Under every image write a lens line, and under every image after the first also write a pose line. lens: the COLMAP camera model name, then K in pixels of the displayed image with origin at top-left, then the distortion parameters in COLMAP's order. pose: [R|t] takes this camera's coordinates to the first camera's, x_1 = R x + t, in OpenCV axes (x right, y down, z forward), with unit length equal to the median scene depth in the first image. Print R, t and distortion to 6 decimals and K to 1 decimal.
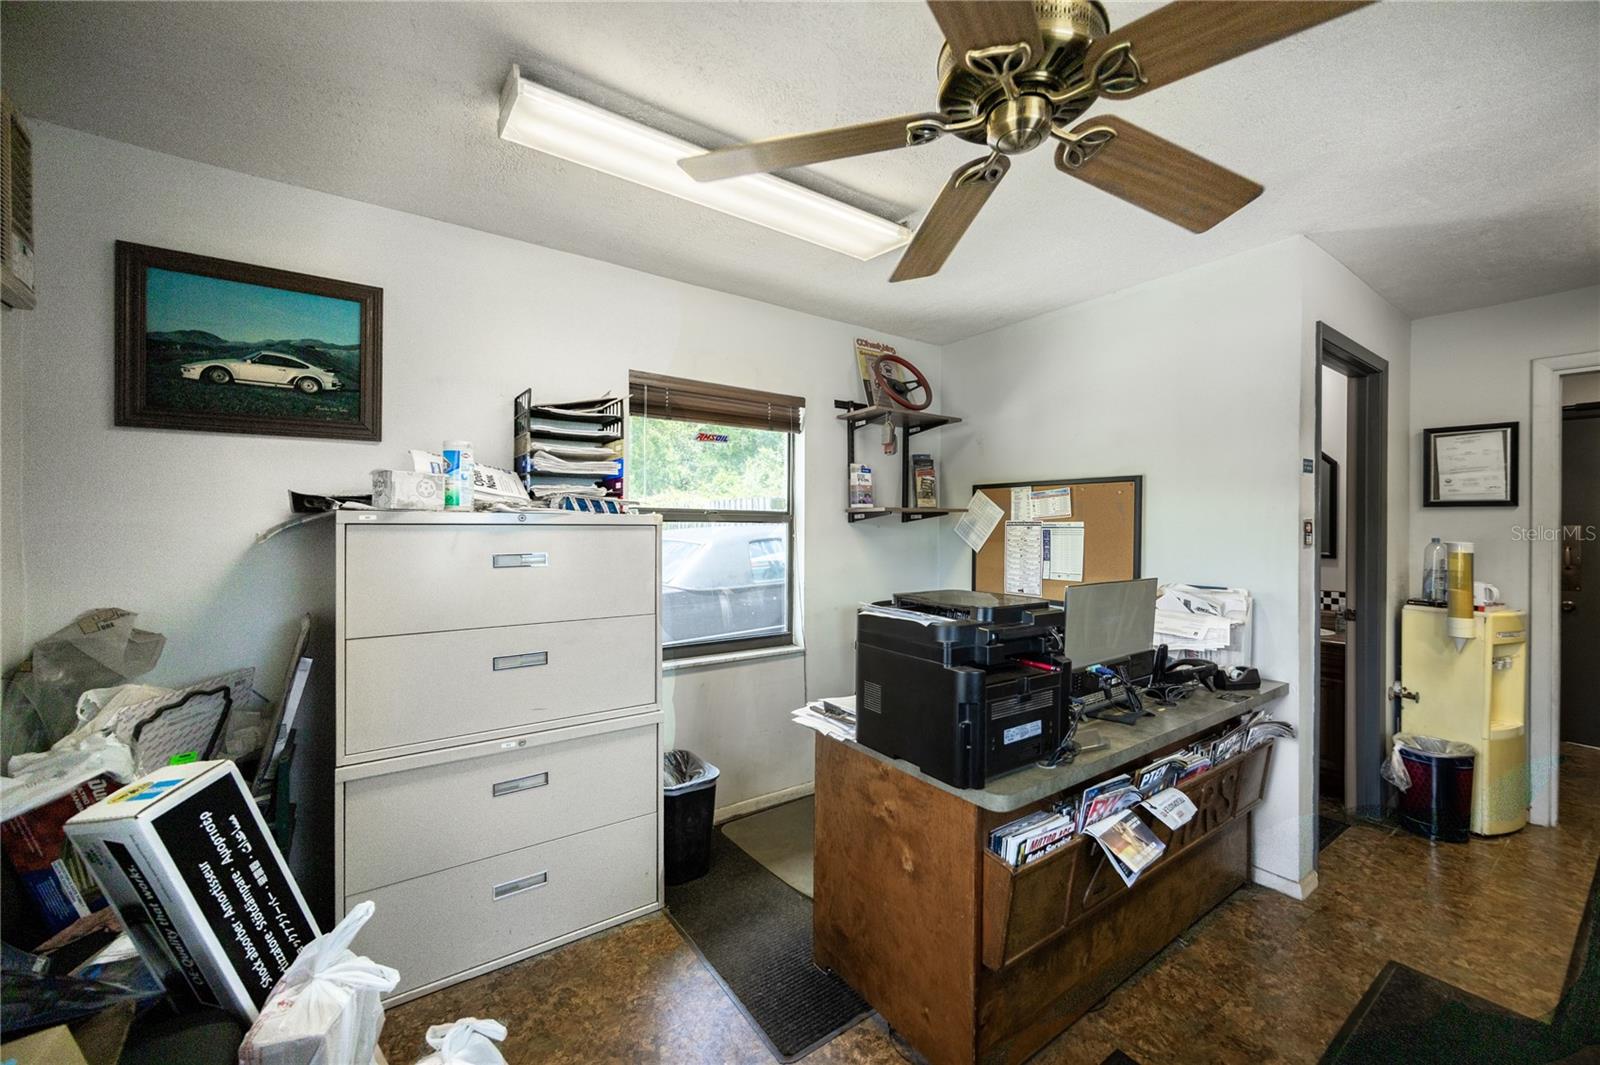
lens RADIAL K [[612.7, 0, 799.4], [0, 612.7, 528.9], [0, 0, 1]] dist [-0.001074, 0.000027]
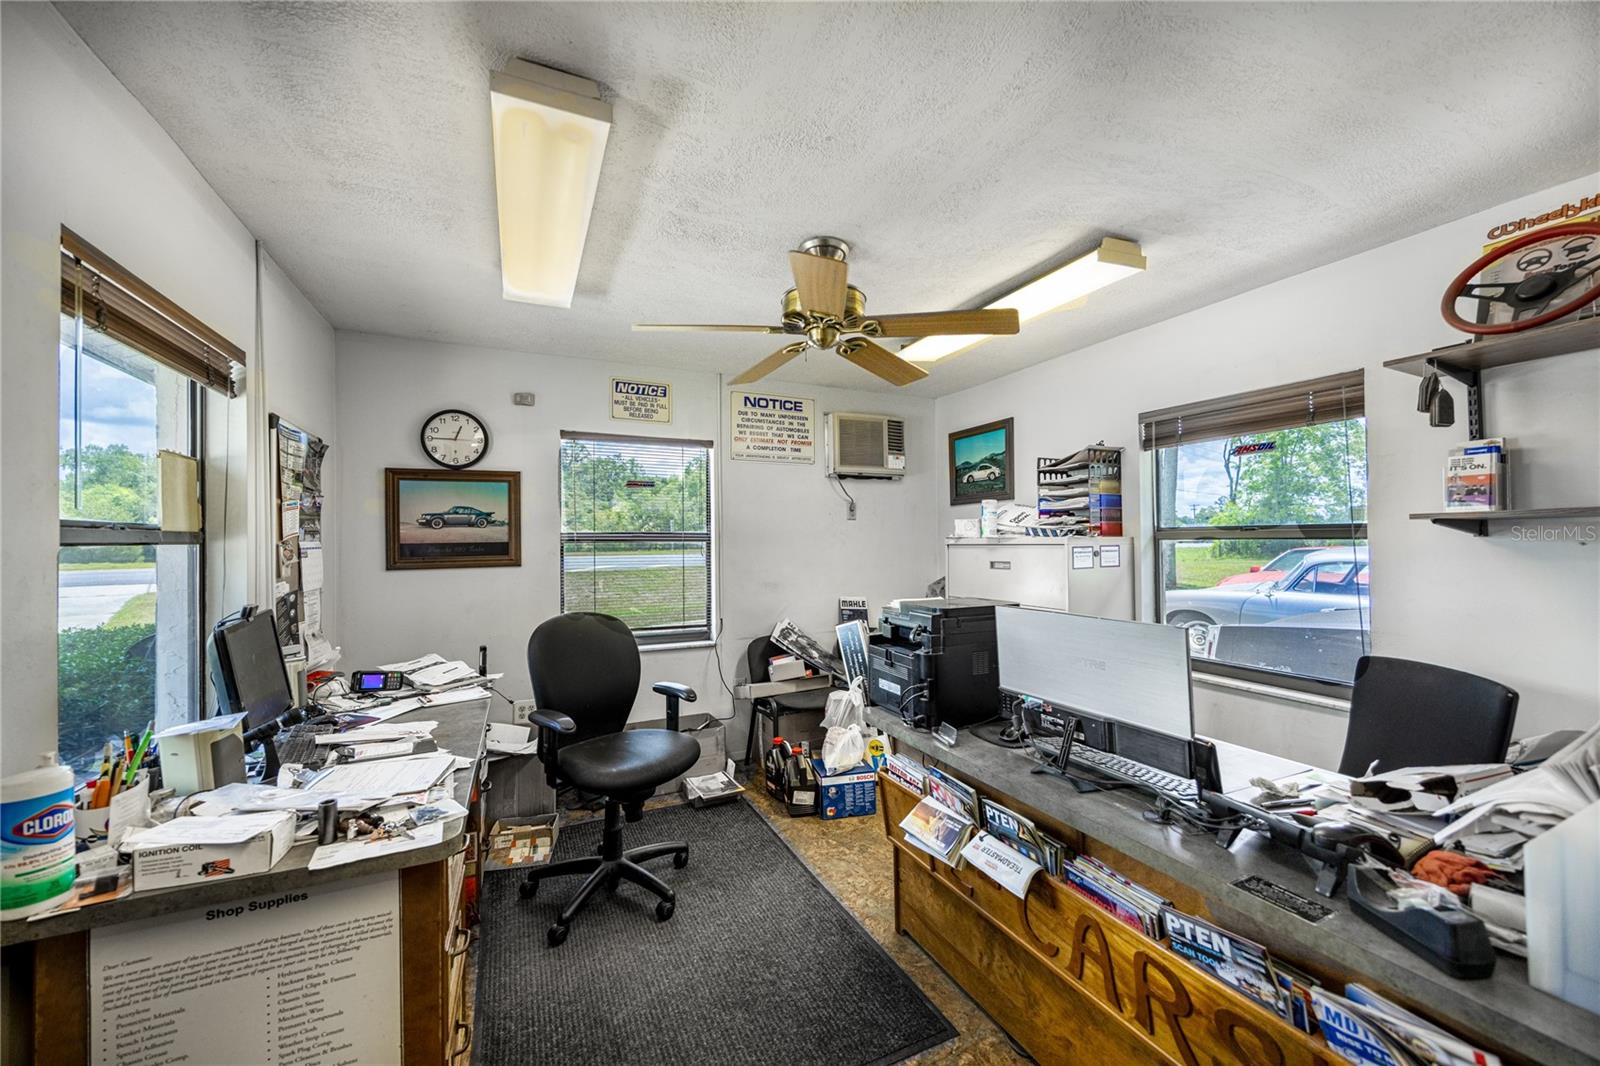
lens RADIAL K [[612.7, 0, 800.4], [0, 612.7, 537.0], [0, 0, 1]] dist [-0.001074, 0.000027]
pose [[-0.177121, -0.012822, -0.984106, 1.317936], [0.001095, 0.999912, -0.013225, -0.007389], [0.984188, -0.003420, -0.177092, 0.741823]]
